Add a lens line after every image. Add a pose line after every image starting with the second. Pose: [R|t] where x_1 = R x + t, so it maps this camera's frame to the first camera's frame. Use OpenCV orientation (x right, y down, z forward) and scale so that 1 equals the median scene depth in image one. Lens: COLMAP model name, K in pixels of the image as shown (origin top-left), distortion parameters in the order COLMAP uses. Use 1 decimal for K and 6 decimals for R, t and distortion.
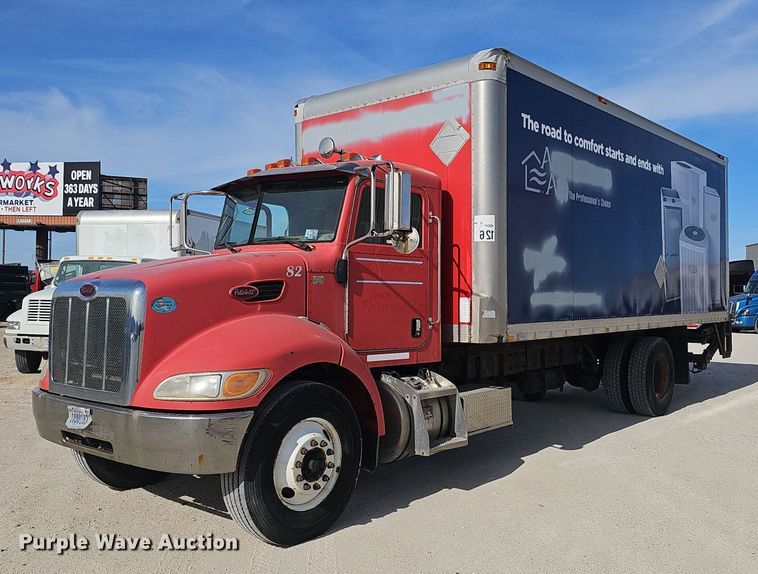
lens RADIAL K [[798.7, 0, 378.9], [0, 798.7, 286.9], [0, 0, 1]] dist [0.048429, 0.000000]
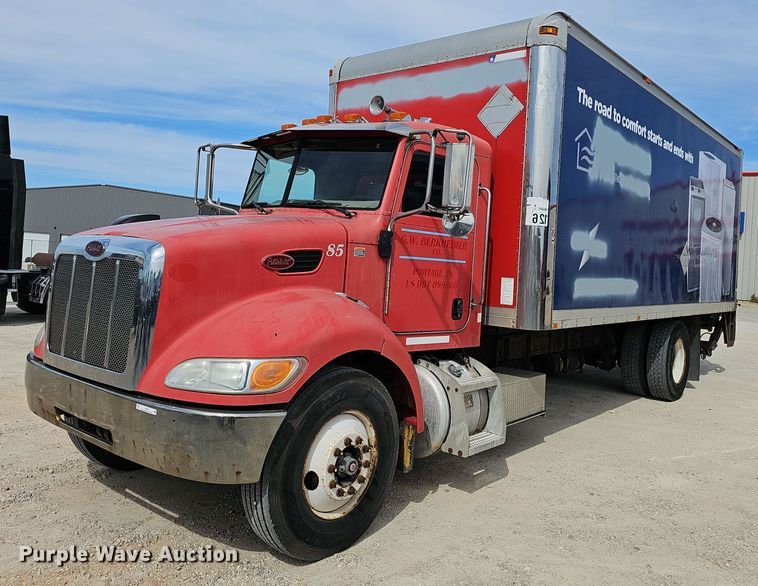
lens RADIAL K [[653.5, 0, 393.4], [0, 653.5, 288.6], [0, 0, 1]] dist [0.005355, 0.022845]
pose [[0.996828, 0.066530, 0.043677, -0.059699], [-0.069464, 0.995161, 0.069491, -0.018667], [-0.038842, -0.072305, 0.996626, 0.235557]]
